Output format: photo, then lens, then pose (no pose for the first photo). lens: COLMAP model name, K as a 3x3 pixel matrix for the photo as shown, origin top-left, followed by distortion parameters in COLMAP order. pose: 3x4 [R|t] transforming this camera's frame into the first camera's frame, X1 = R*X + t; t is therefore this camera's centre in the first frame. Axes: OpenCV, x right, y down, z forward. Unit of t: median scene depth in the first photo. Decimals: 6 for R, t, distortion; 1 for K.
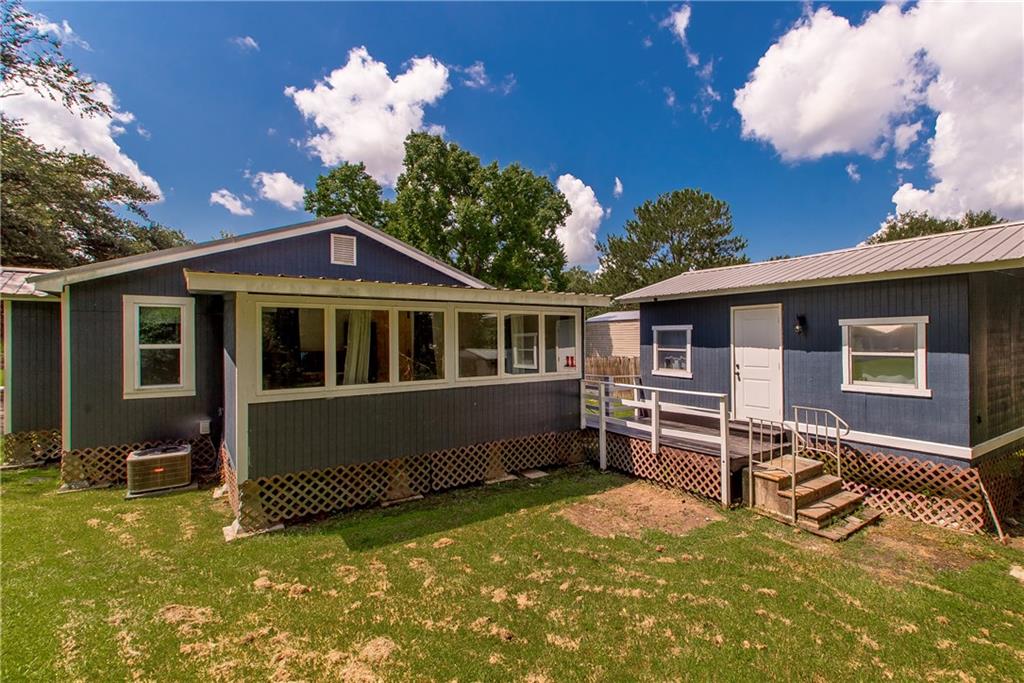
lens RADIAL K [[466.5, 0, 590.2], [0, 466.5, 344.5], [0, 0, 1]] dist [0.024827, -0.000099]
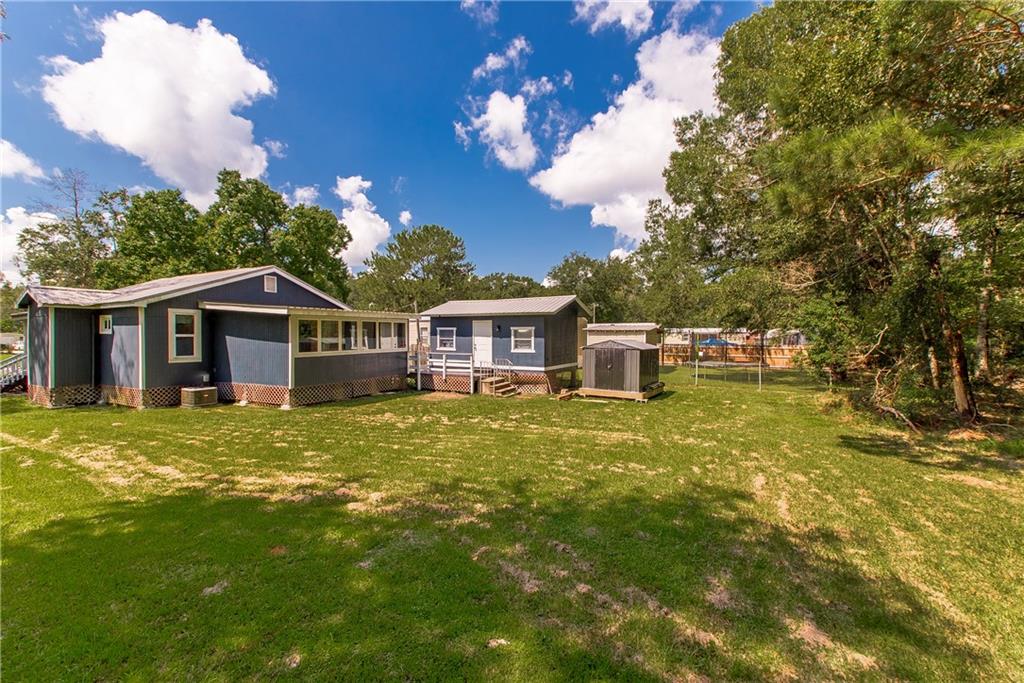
lens RADIAL K [[425.5, 0, 509.2], [0, 425.5, 329.4], [0, 0, 1]] dist [0.000361, -0.000689]
pose [[0.917983, 0.011592, 0.396450, -0.397066], [-0.001668, 0.999677, -0.025367, 0.021273], [-0.396616, 0.022625, 0.917706, -1.090754]]
